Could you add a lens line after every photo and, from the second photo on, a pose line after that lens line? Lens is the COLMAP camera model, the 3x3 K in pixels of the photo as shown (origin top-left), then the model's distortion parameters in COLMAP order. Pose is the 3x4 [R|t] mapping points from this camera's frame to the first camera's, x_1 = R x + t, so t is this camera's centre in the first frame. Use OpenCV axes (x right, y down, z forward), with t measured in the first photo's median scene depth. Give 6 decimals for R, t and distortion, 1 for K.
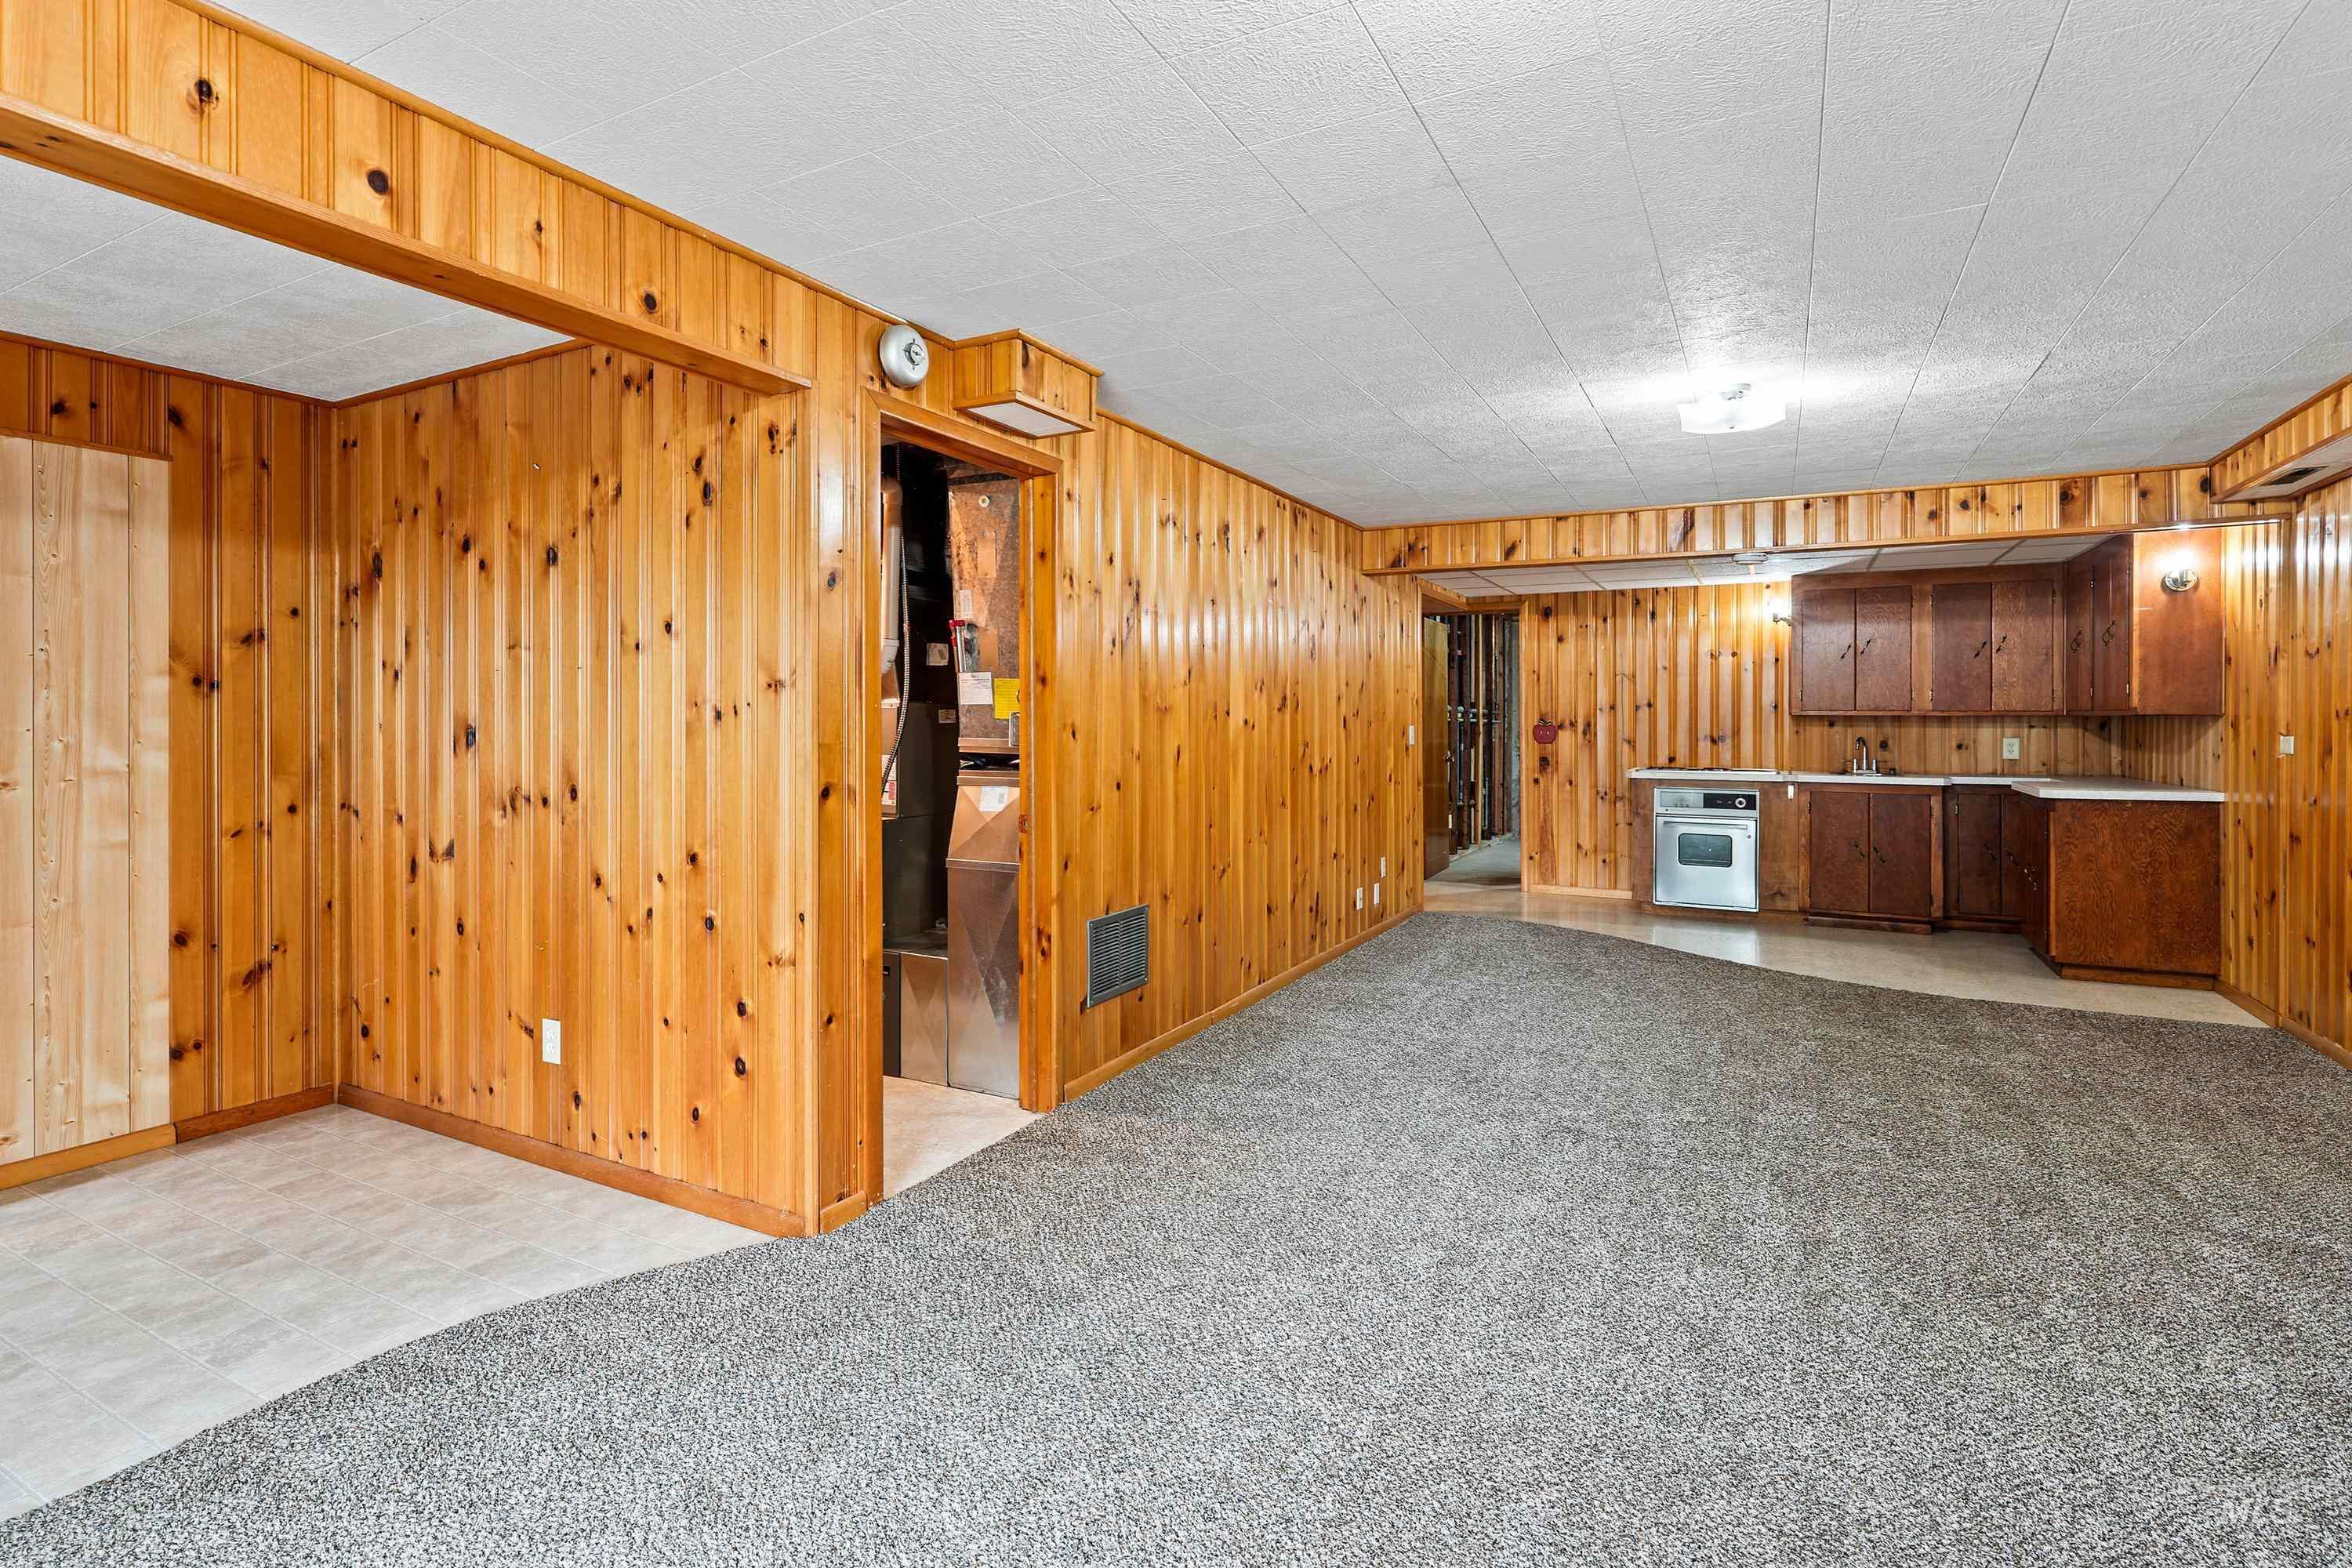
lens RADIAL K [[1128.3, 0, 1120.2], [0, 1128.3, 716.9], [0, 0, 1]] dist [-0.020500, 0.002012]
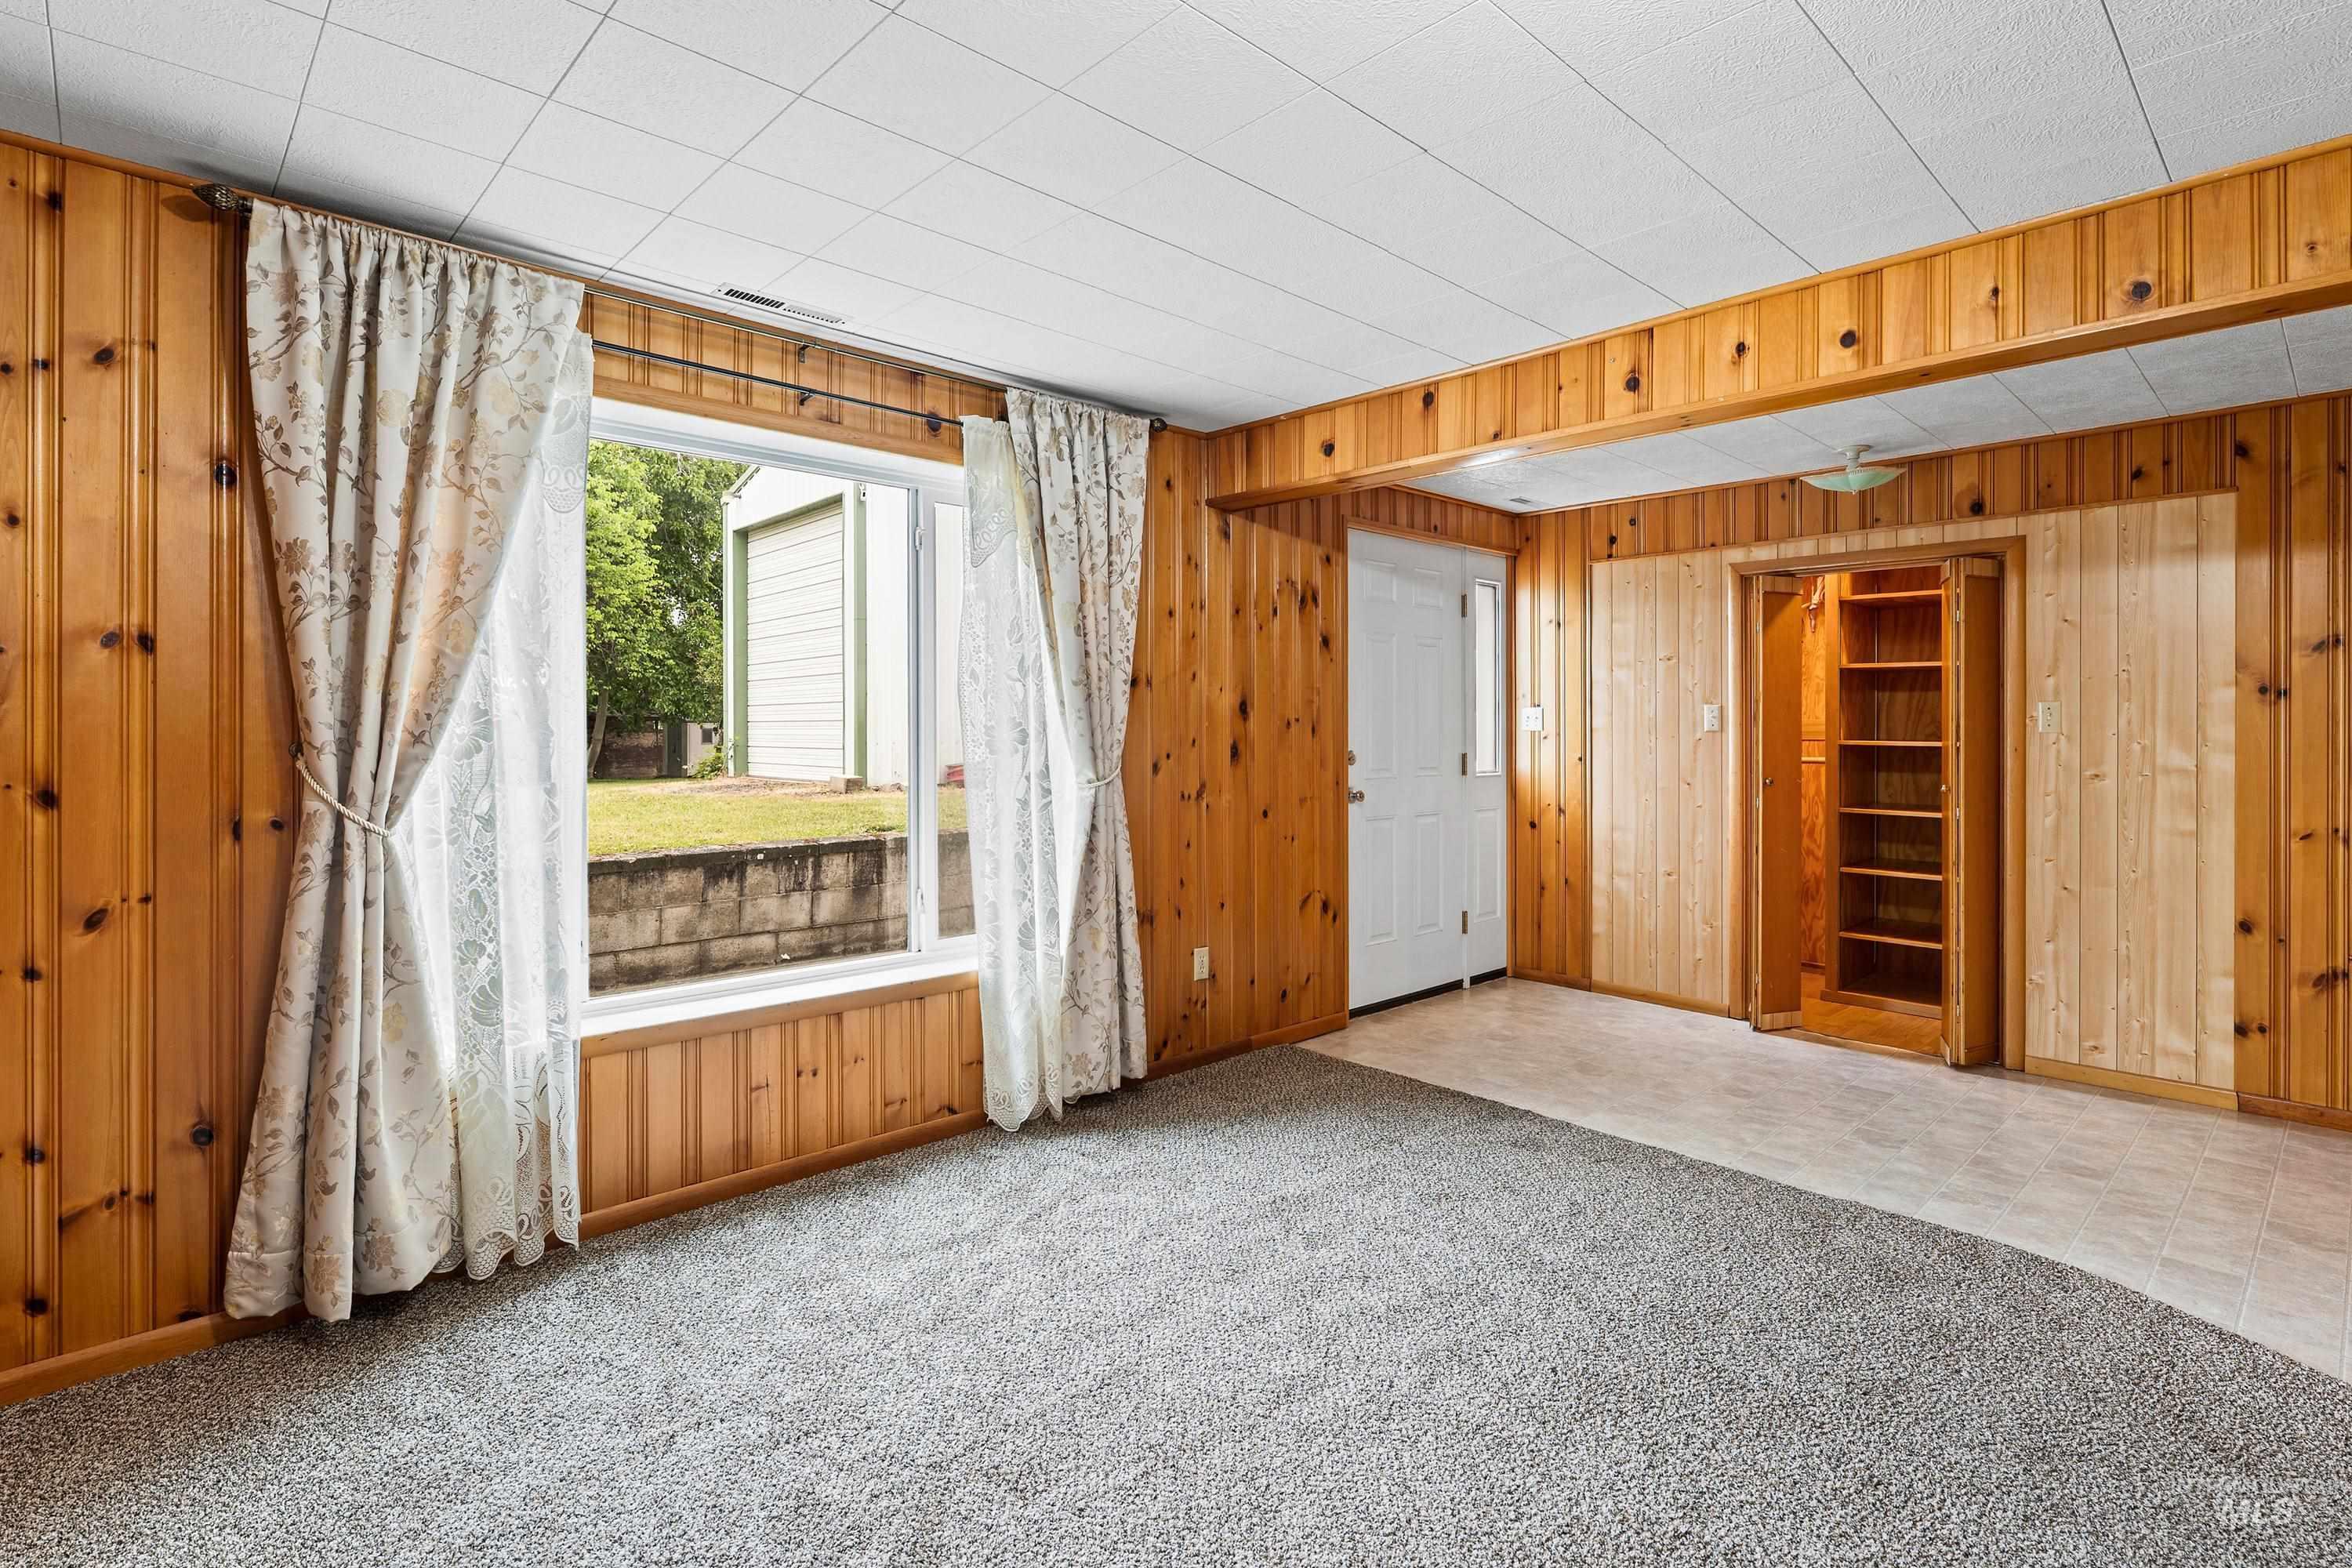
lens RADIAL K [[1128.3, 0, 1224.7], [0, 1128.3, 732.2], [0, 0, 1]] dist [-0.020500, 0.002012]
pose [[-0.278692, 0.003267, -0.960375, 0.513222], [0.002315, 0.999994, 0.002730, 0.003754], [0.960378, -0.001463, -0.278698, 0.362560]]
